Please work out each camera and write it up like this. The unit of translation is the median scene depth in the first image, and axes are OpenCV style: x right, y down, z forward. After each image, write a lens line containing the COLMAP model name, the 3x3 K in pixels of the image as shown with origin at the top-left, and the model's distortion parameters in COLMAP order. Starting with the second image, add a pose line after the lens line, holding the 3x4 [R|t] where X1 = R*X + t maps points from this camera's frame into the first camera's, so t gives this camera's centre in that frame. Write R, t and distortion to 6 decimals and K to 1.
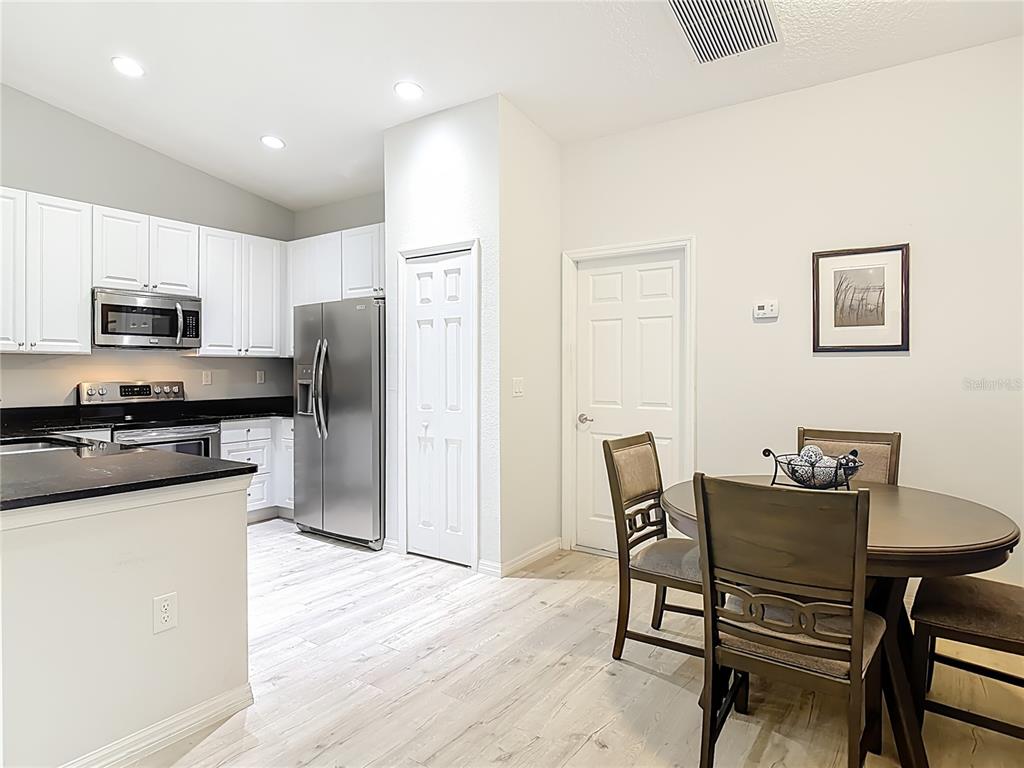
lens RADIAL K [[596.7, 0, 501.2], [0, 596.7, 369.3], [0, 0, 1]] dist [-0.014320, 0.000531]
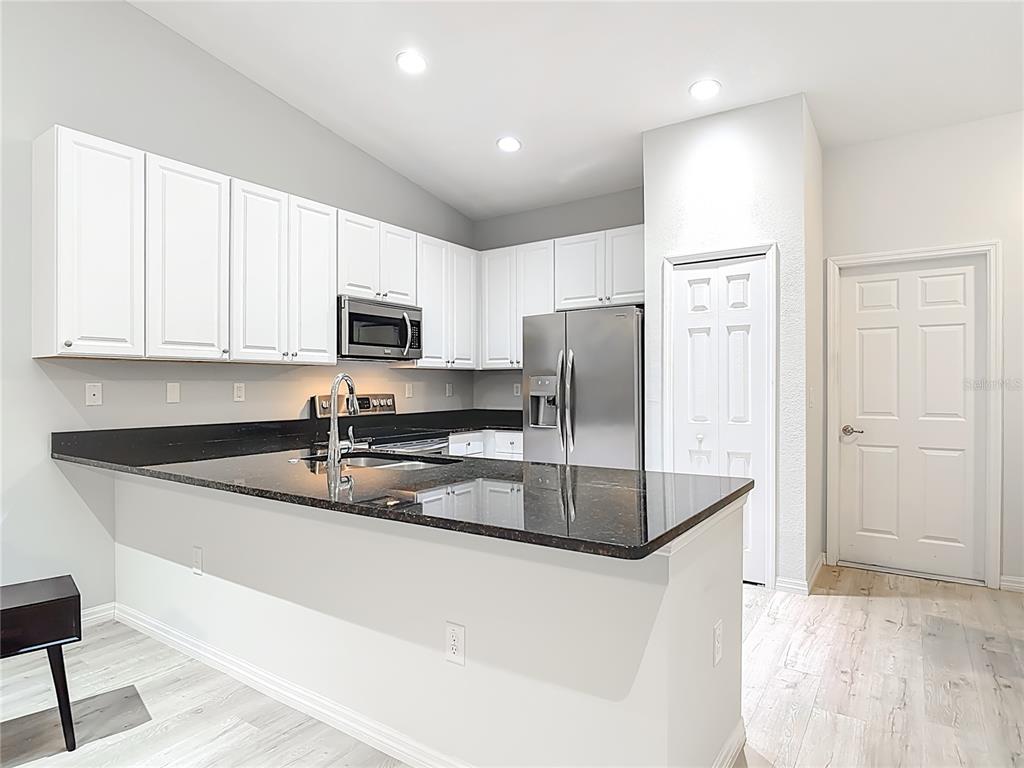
lens RADIAL K [[596.7, 0, 508.1], [0, 596.7, 382.4], [0, 0, 1]] dist [-0.014320, 0.000531]
pose [[0.999972, -0.003178, 0.006804, -0.411860], [0.003206, 0.999986, -0.004125, 0.007074], [-0.006791, 0.004147, 0.999968, 0.037821]]
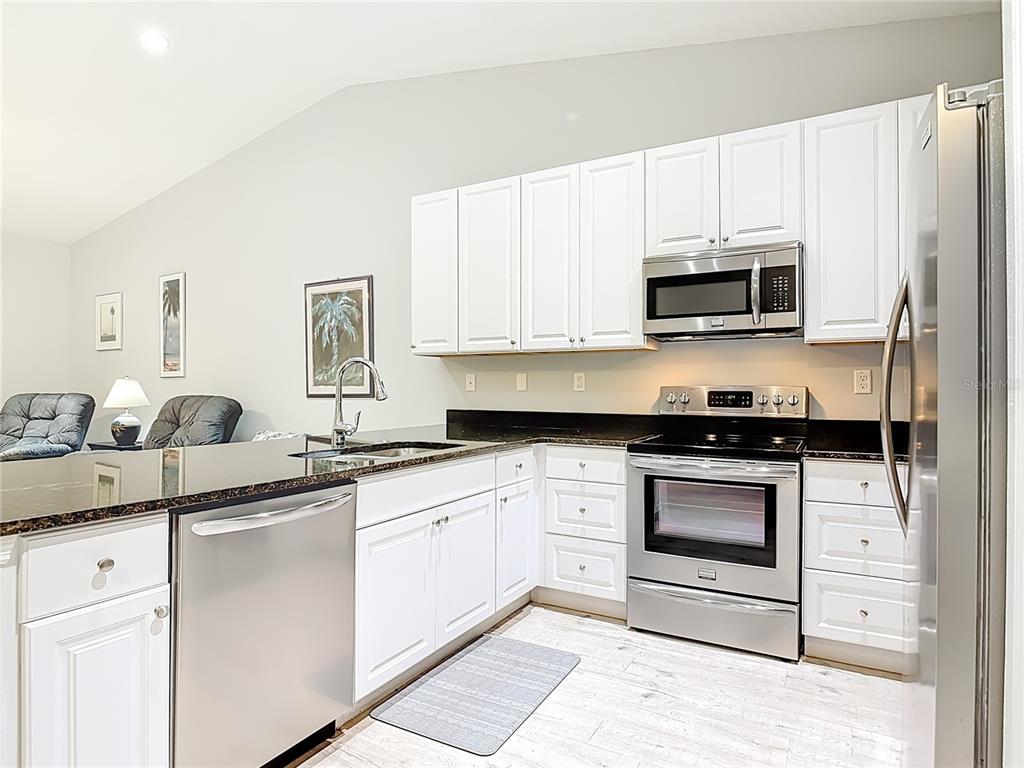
lens RADIAL K [[596.7, 0, 521.4], [0, 596.7, 383.8], [0, 0, 1]] dist [-0.014320, 0.000531]
pose [[0.102117, -0.007979, -0.994740, 0.045468], [-0.000668, 0.999967, -0.008090, 0.025916], [0.994772, 0.001490, 0.102108, 0.745067]]
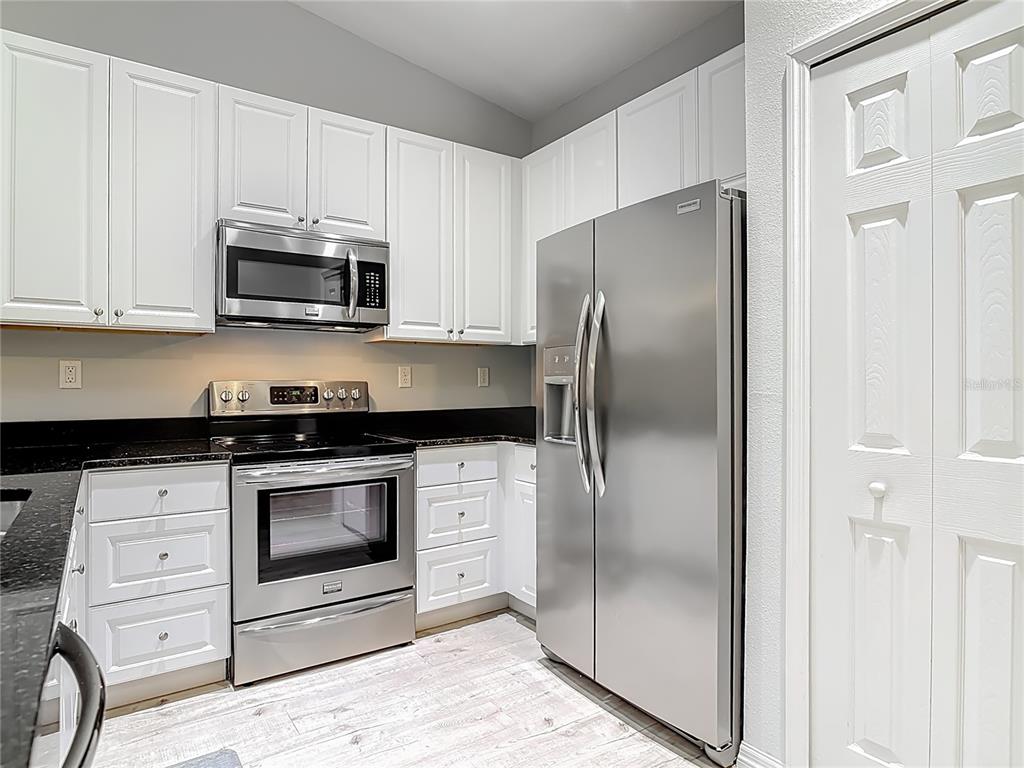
lens RADIAL K [[596.7, 0, 507.9], [0, 596.7, 383.7], [0, 0, 1]] dist [-0.014320, 0.000531]
pose [[0.936247, 0.000612, -0.351342, -0.199298], [0.000736, 0.999993, 0.003705, 0.023608], [0.351342, -0.003728, 0.936240, 0.529109]]
